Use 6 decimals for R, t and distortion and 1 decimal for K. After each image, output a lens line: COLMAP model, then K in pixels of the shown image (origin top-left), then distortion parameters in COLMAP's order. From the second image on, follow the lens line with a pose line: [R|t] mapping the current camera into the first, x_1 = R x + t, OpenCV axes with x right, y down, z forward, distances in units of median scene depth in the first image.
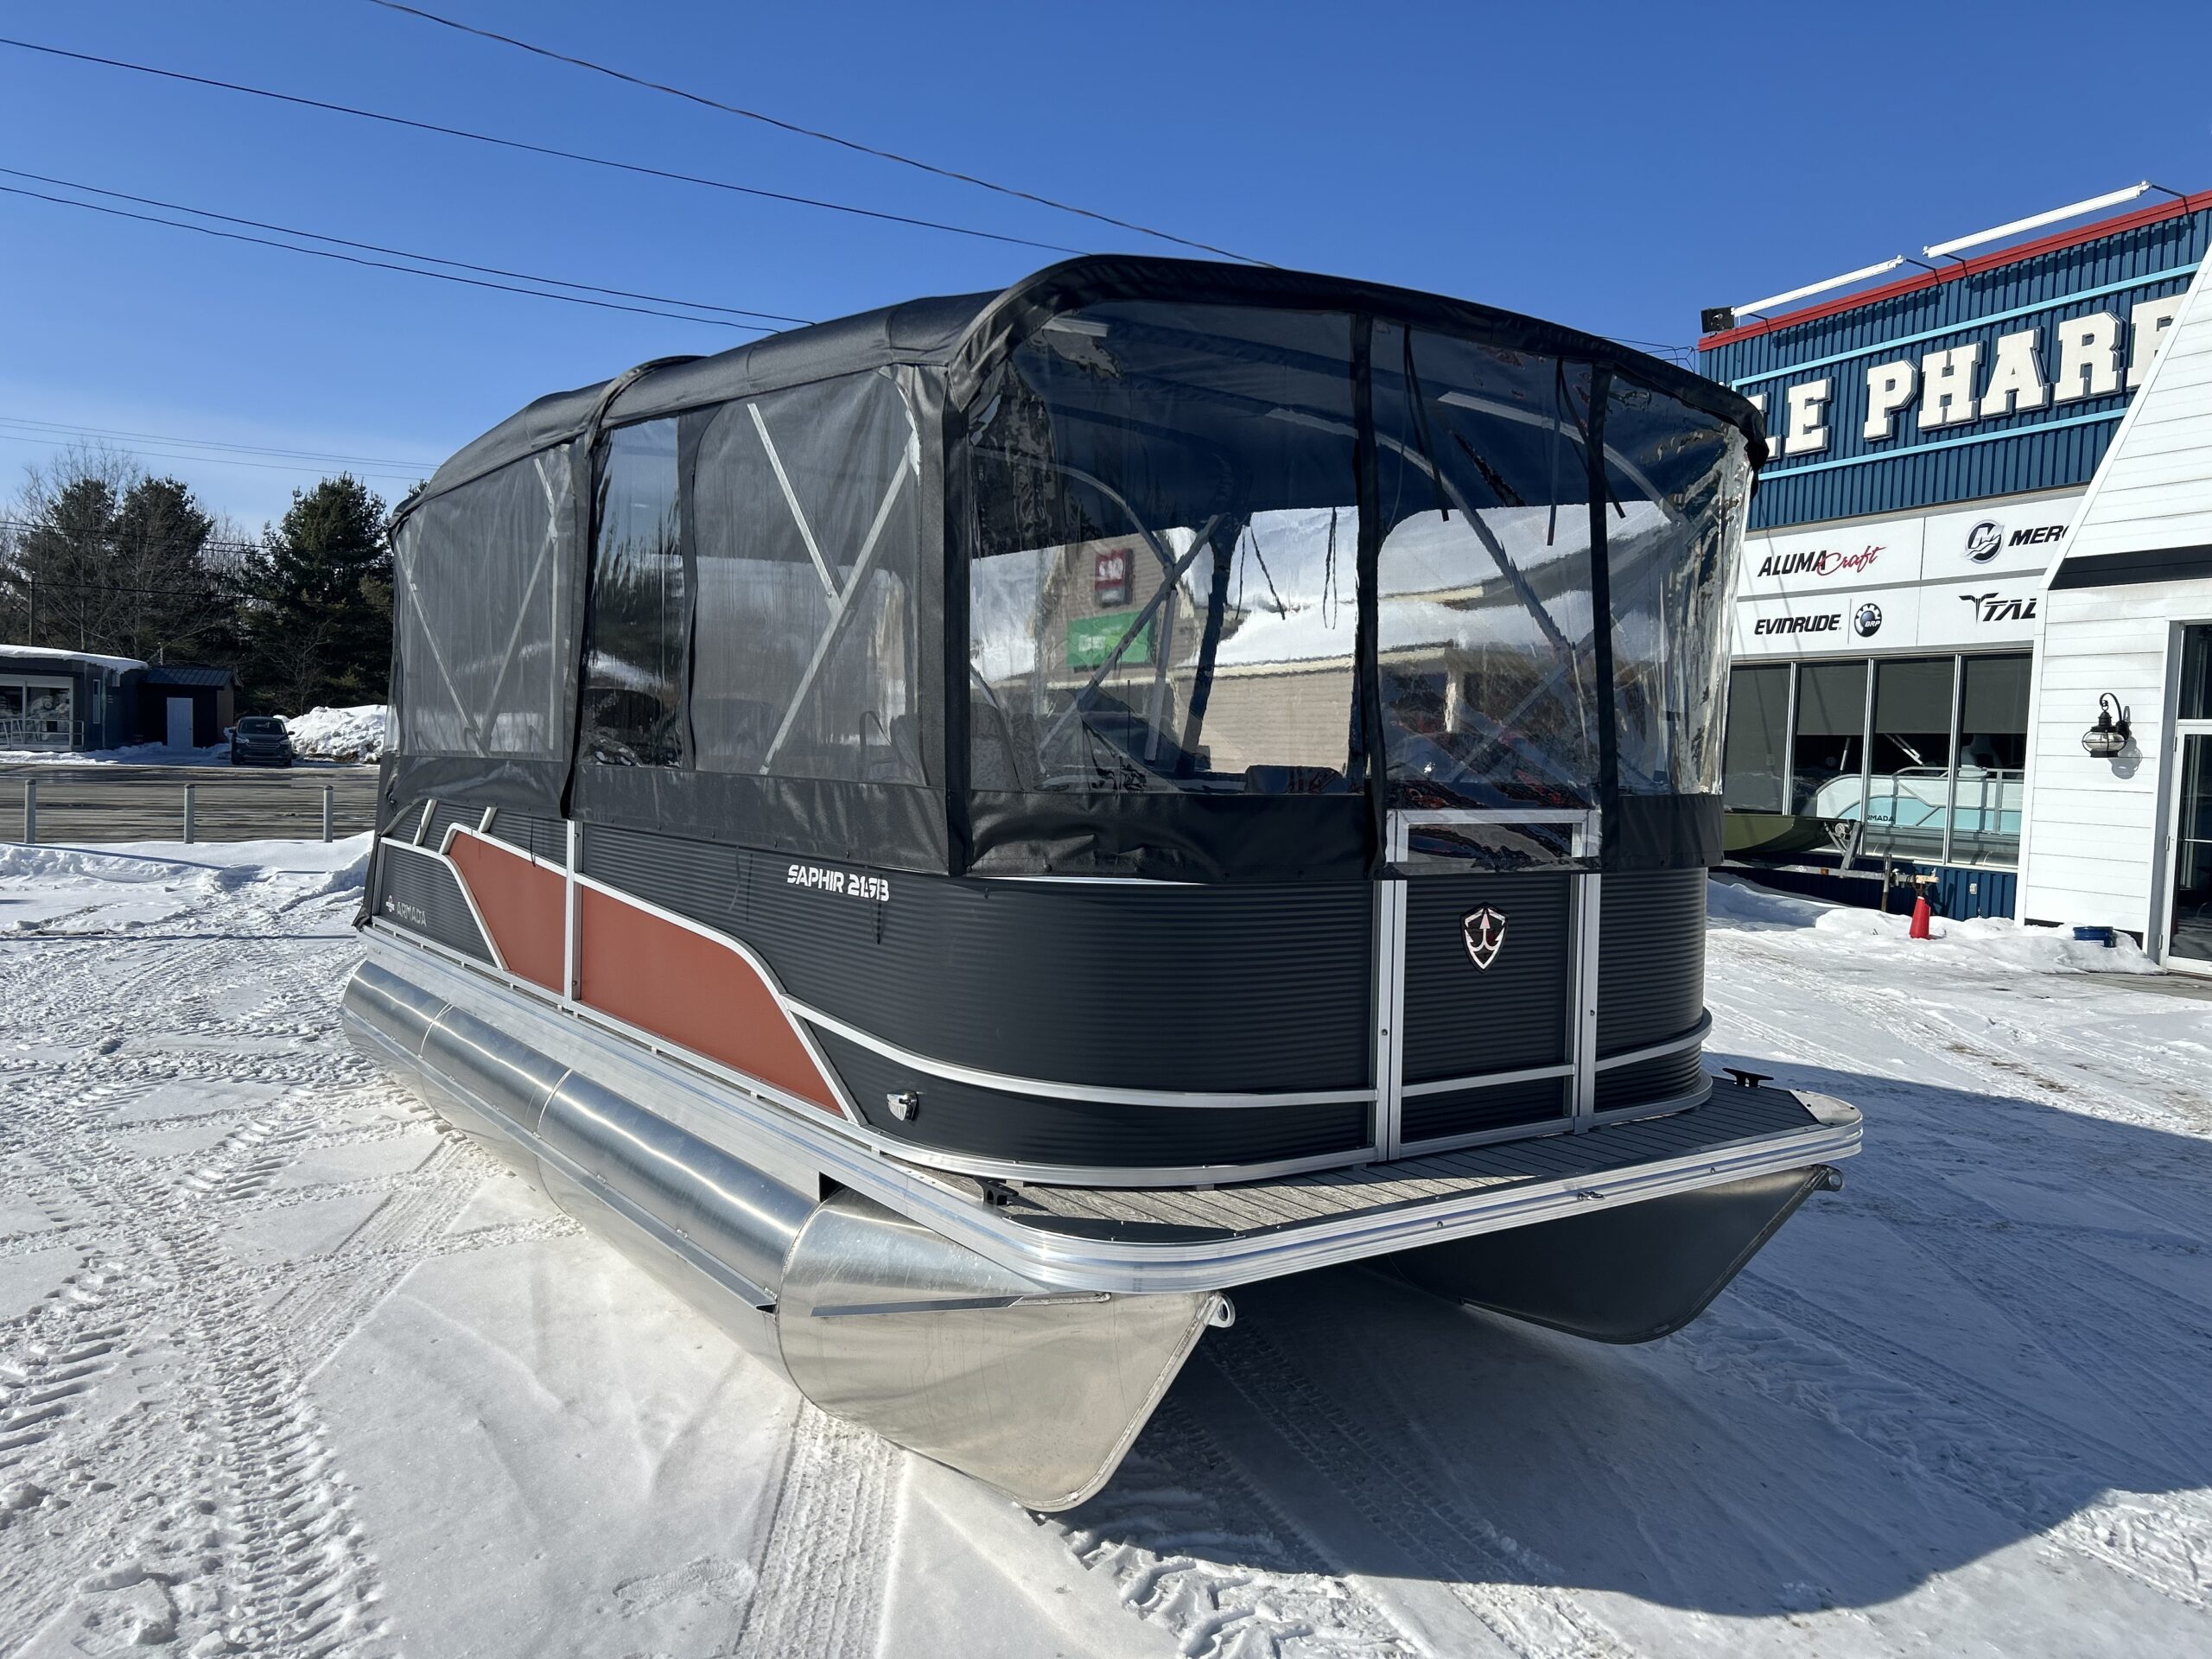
lens RADIAL K [[1686.4, 0, 1073.9], [0, 1686.4, 789.7], [0, 0, 1]] dist [0.003727, -0.004771]
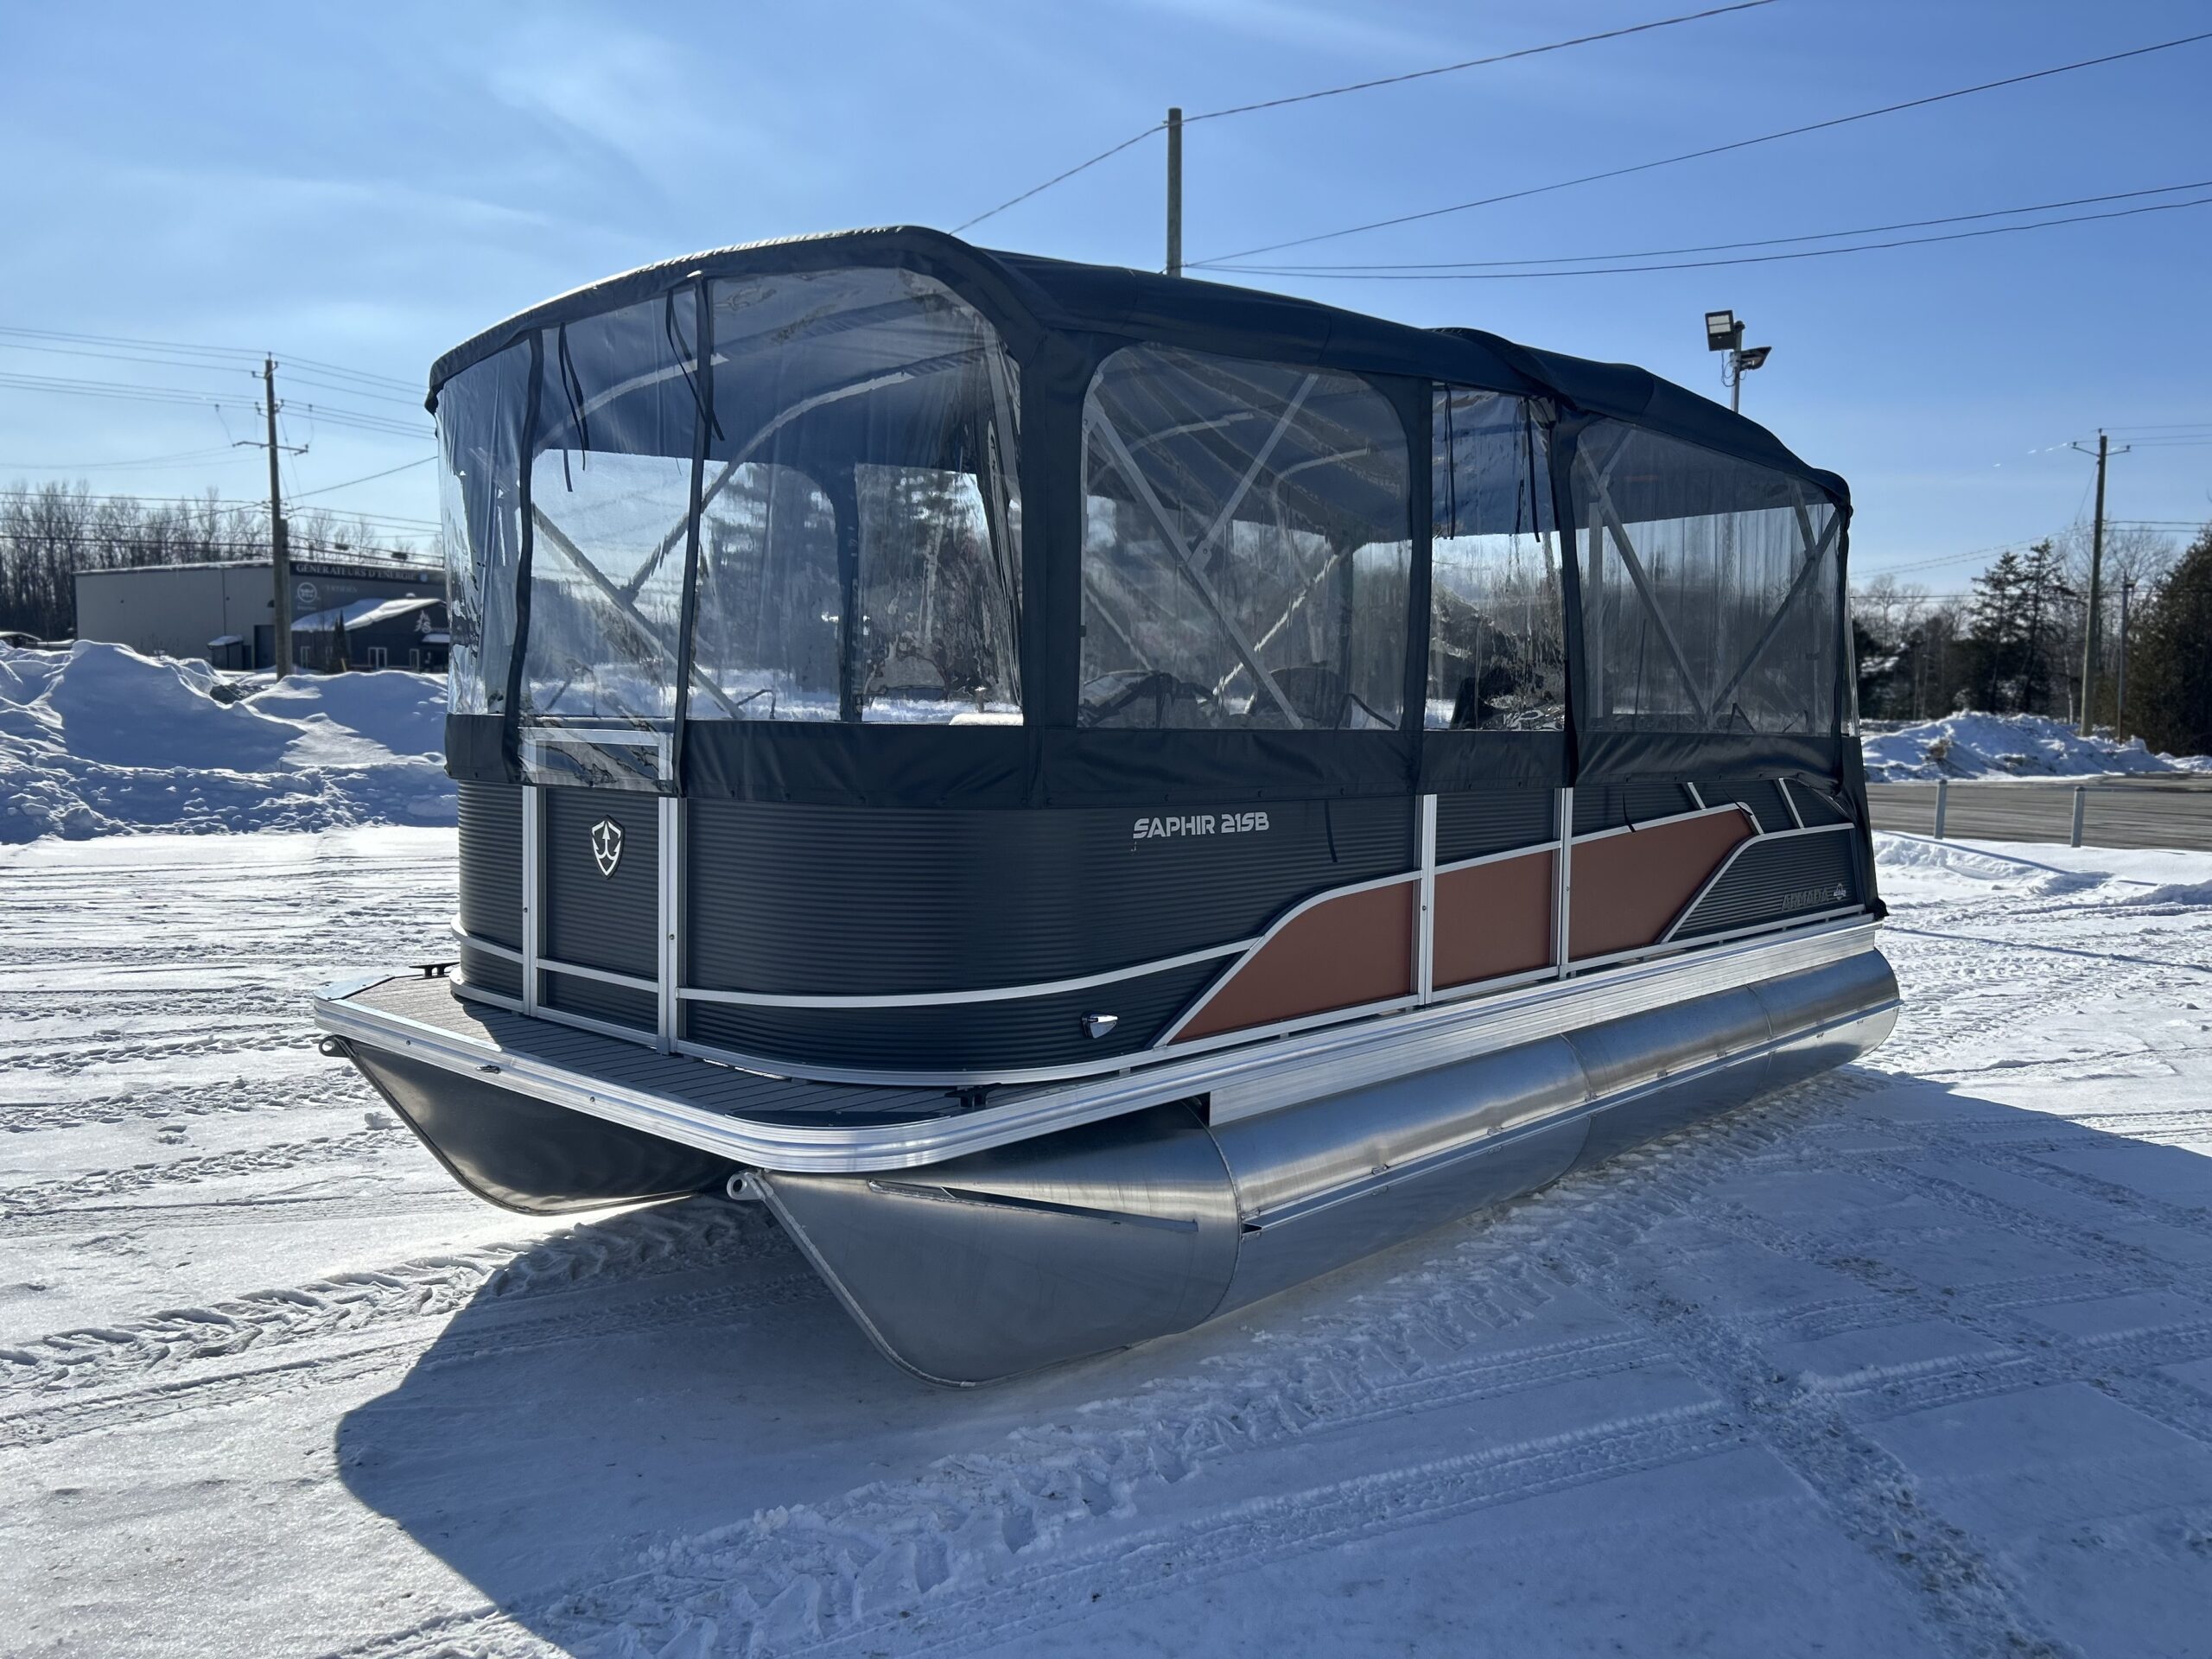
lens RADIAL K [[1697.1, 0, 1106.0], [0, 1697.1, 829.5], [0, 0, 1]] dist [0.021667, -0.007304]
pose [[0.235399, 0.043136, -0.970941, 0.712301], [-0.033870, 0.998772, 0.036161, 0.012807], [0.971309, 0.024374, 0.236571, 0.537948]]
